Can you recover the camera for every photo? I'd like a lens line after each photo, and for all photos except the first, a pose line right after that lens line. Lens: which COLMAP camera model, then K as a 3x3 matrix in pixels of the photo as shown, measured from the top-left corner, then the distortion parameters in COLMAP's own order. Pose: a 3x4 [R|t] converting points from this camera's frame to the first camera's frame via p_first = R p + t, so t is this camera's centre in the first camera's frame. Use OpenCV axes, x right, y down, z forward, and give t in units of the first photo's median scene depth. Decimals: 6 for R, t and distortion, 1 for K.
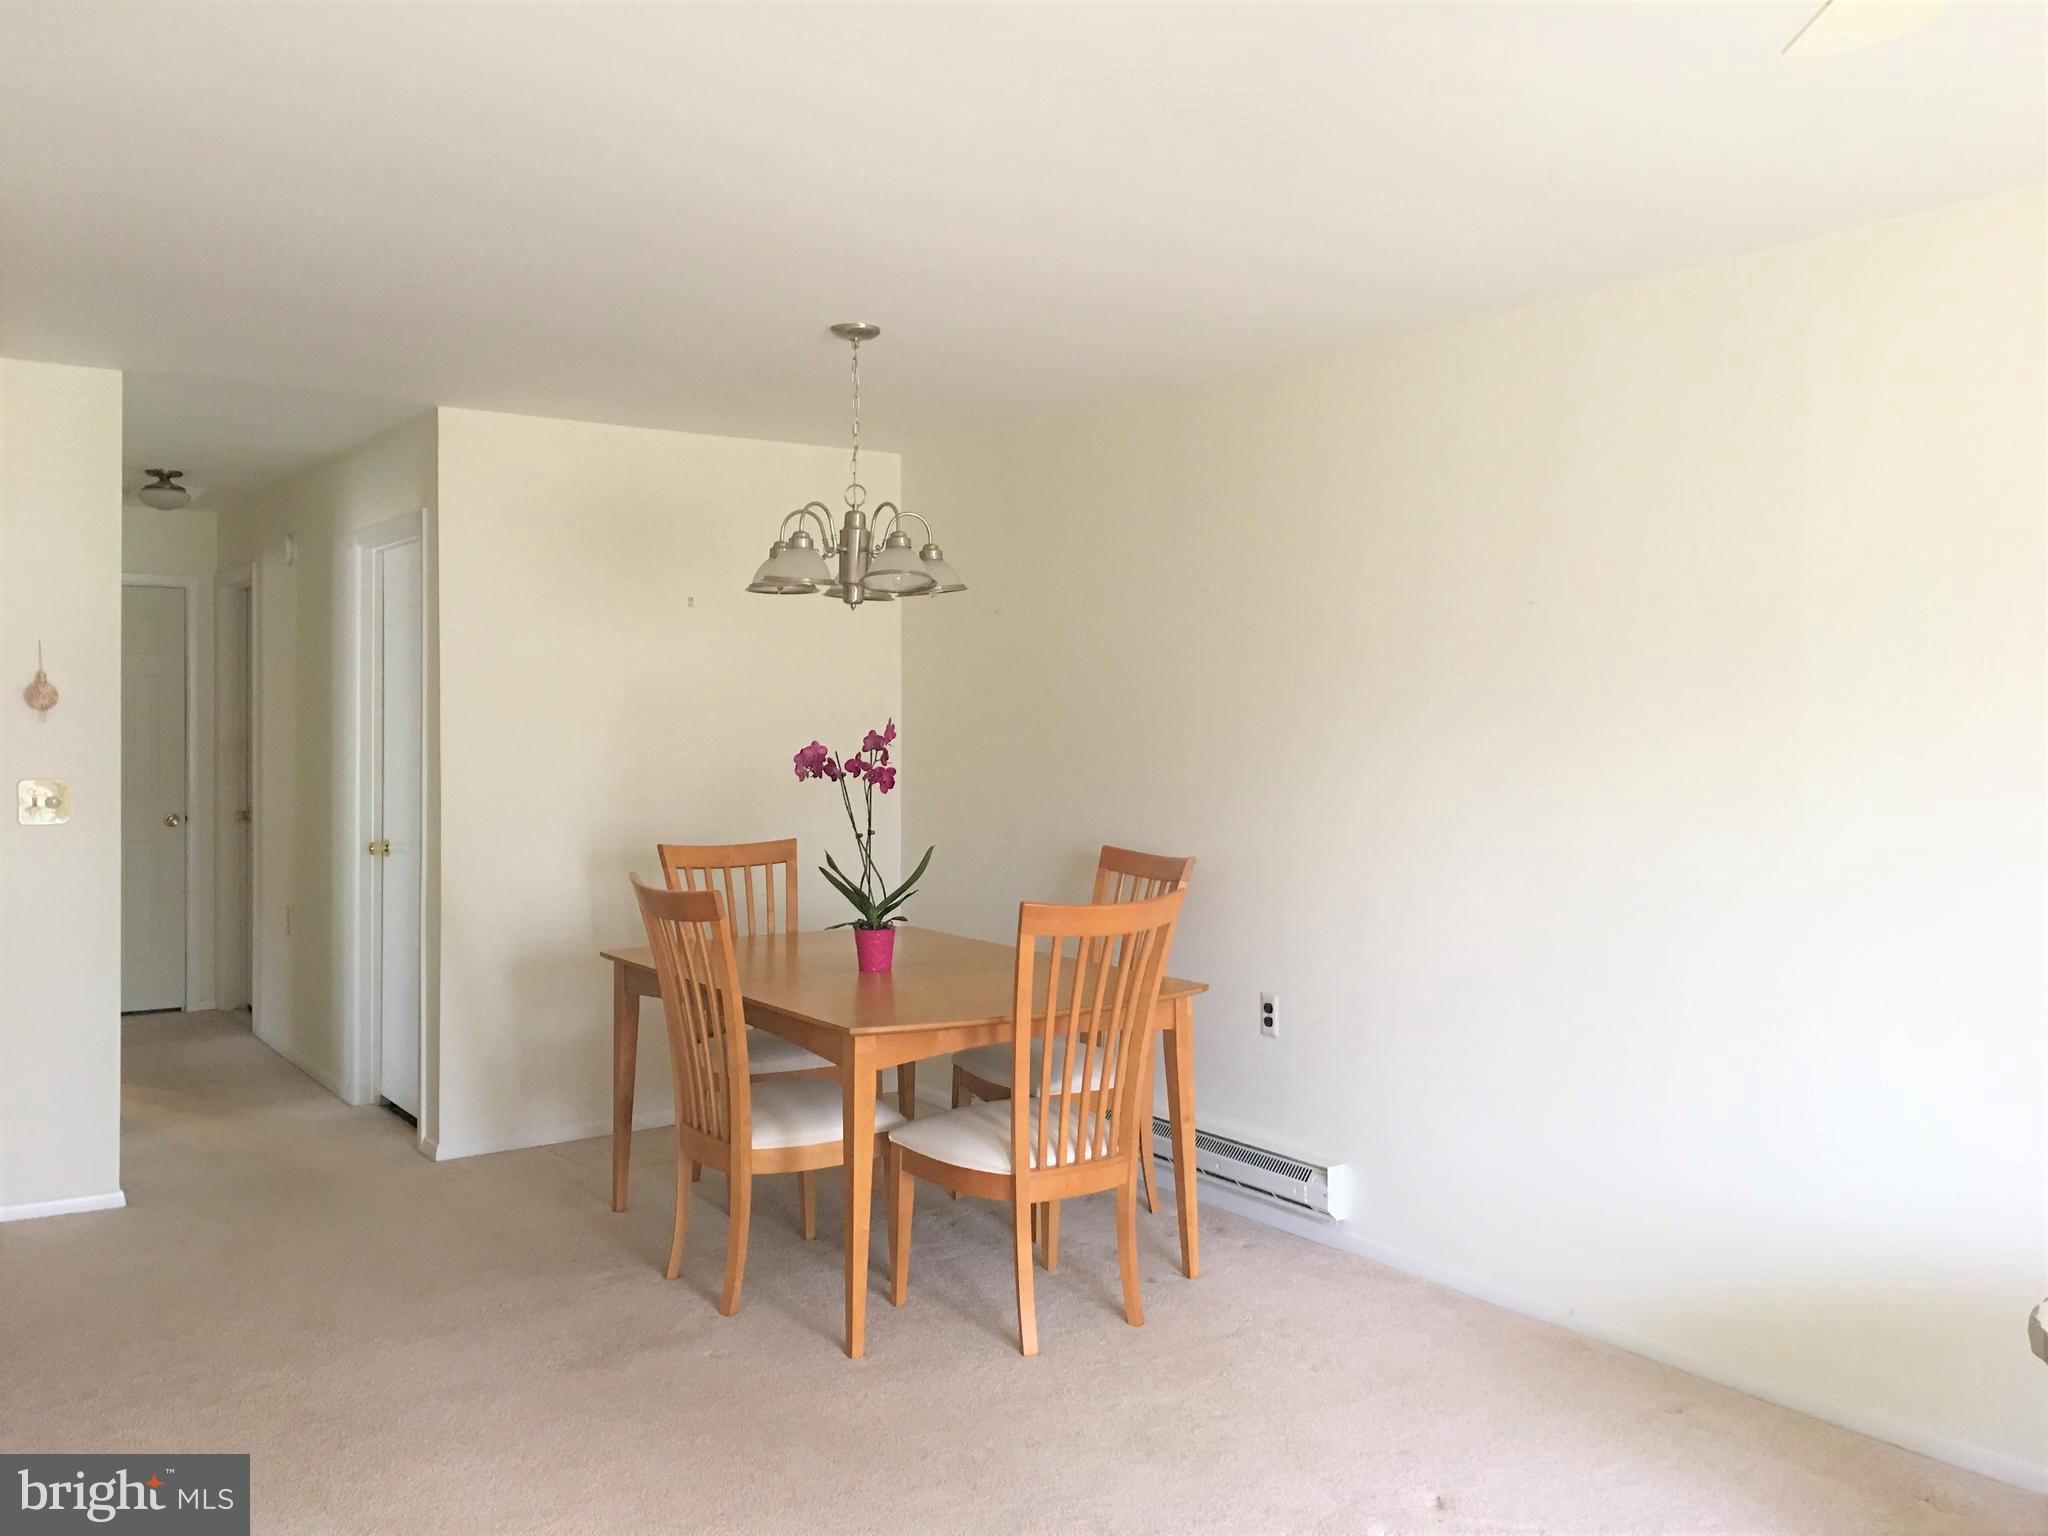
lens RADIAL K [[1720.0, 0, 1027.9], [0, 1720.0, 752.1], [0, 0, 1]] dist [0.069998, -0.088447]
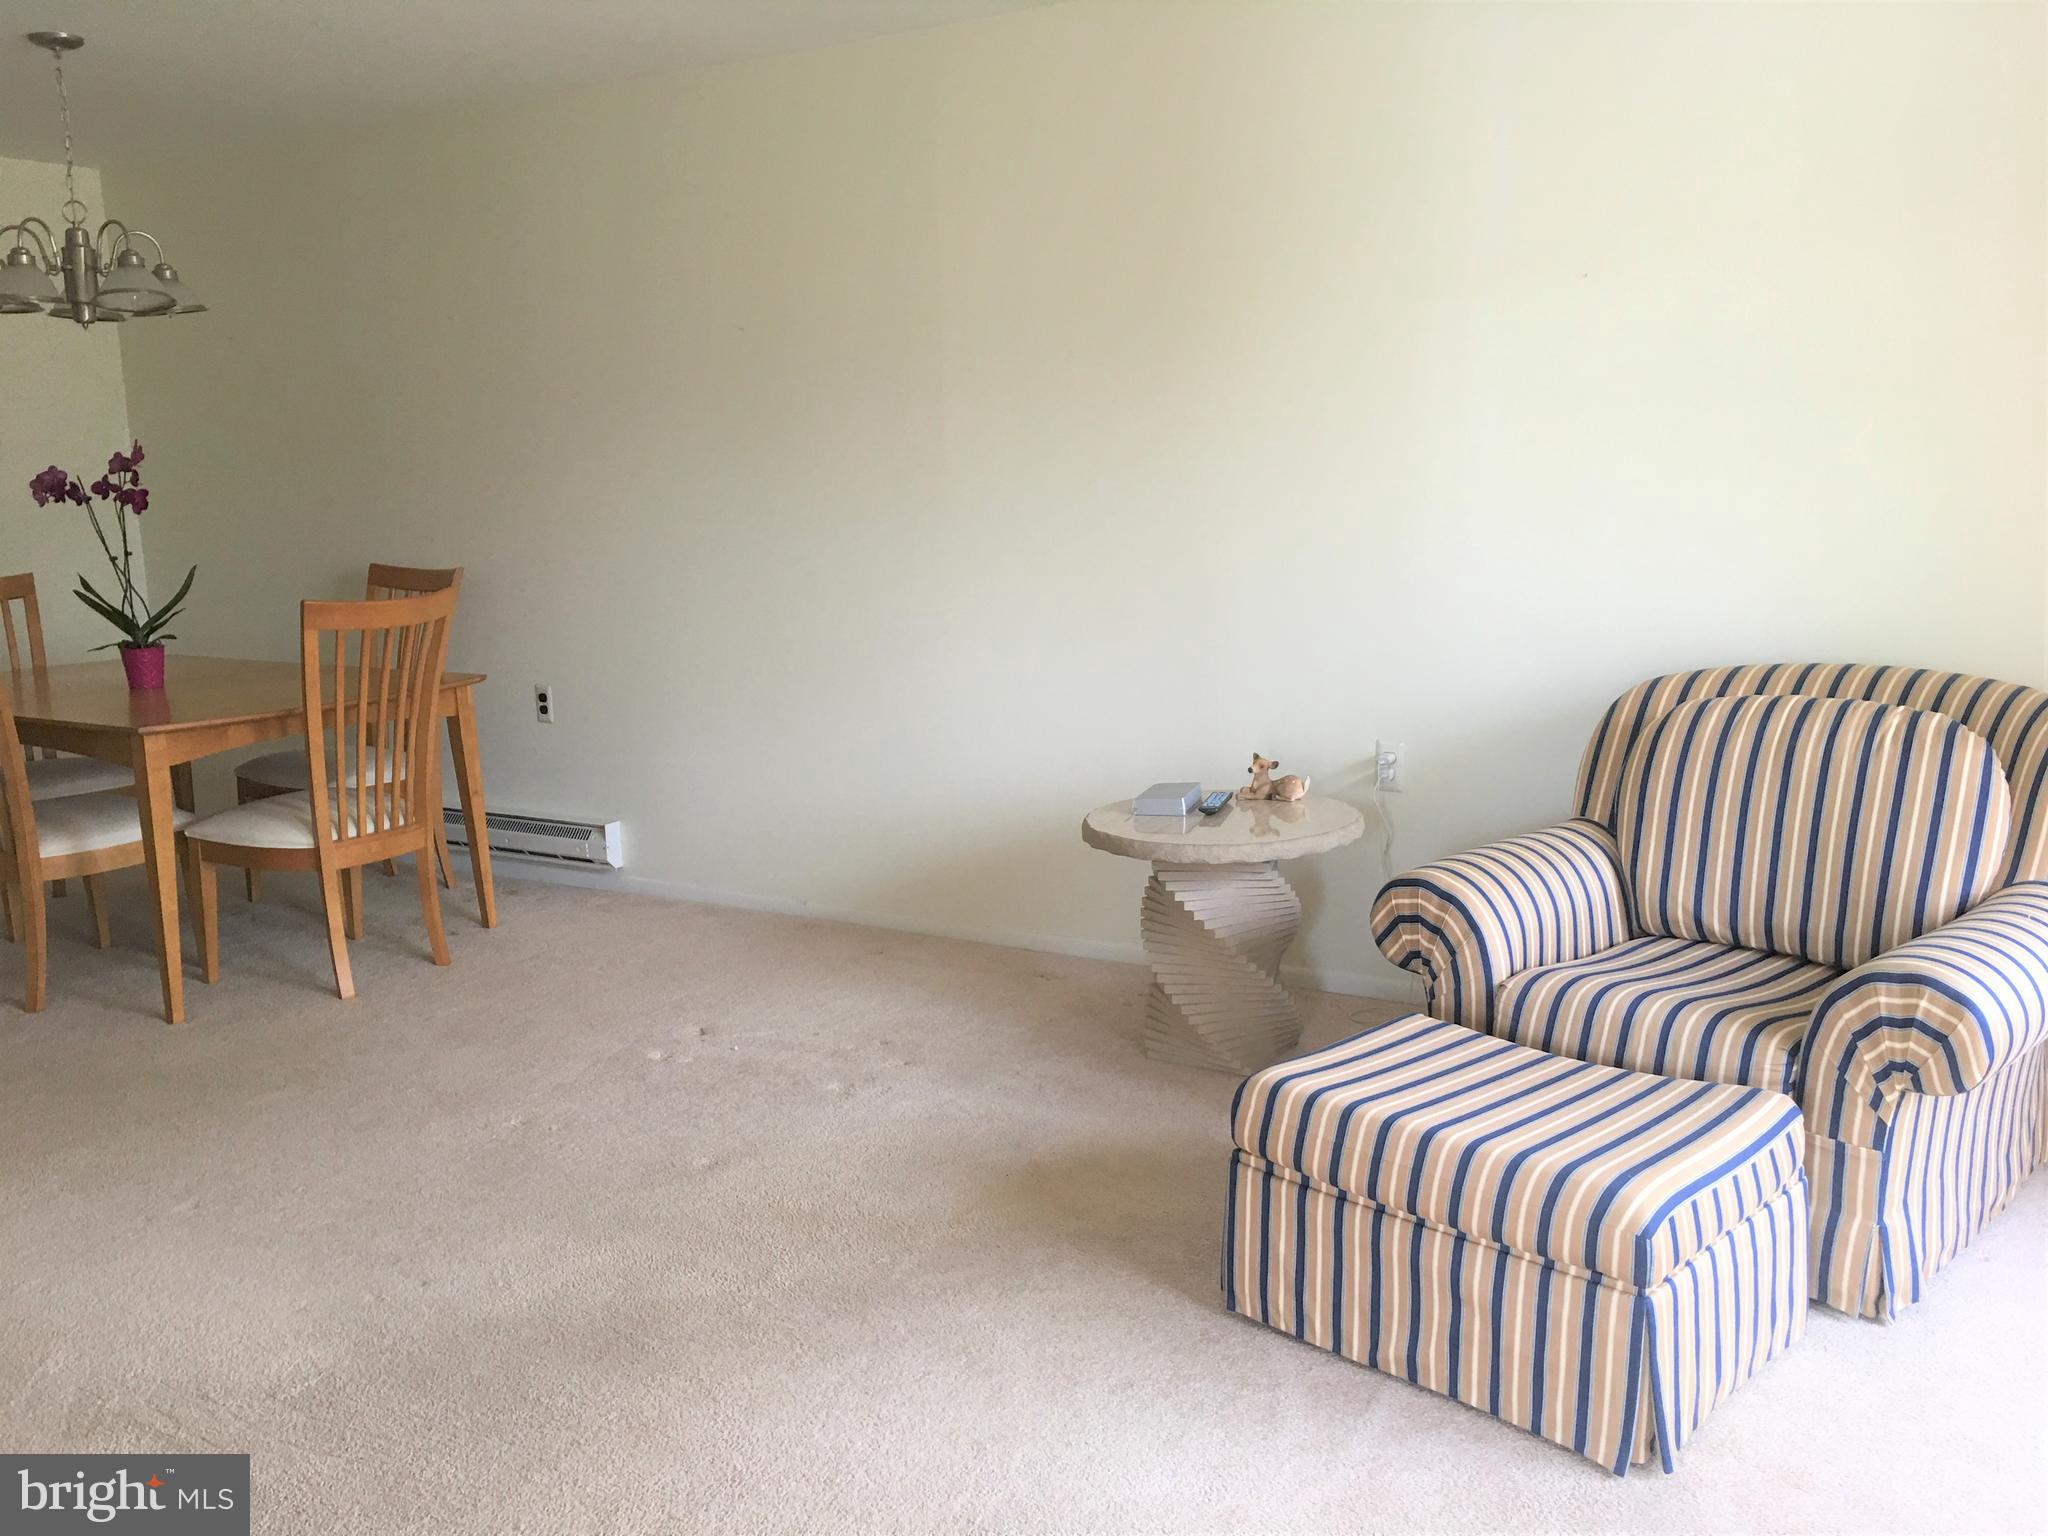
lens RADIAL K [[1720.0, 0, 1027.9], [0, 1720.0, 752.1], [0, 0, 1]] dist [0.069998, -0.088447]
pose [[0.913634, -0.091954, 0.396002, -0.024468], [0.034027, 0.987962, 0.150907, 0.026420], [-0.405112, -0.124399, 0.905764, -0.176821]]
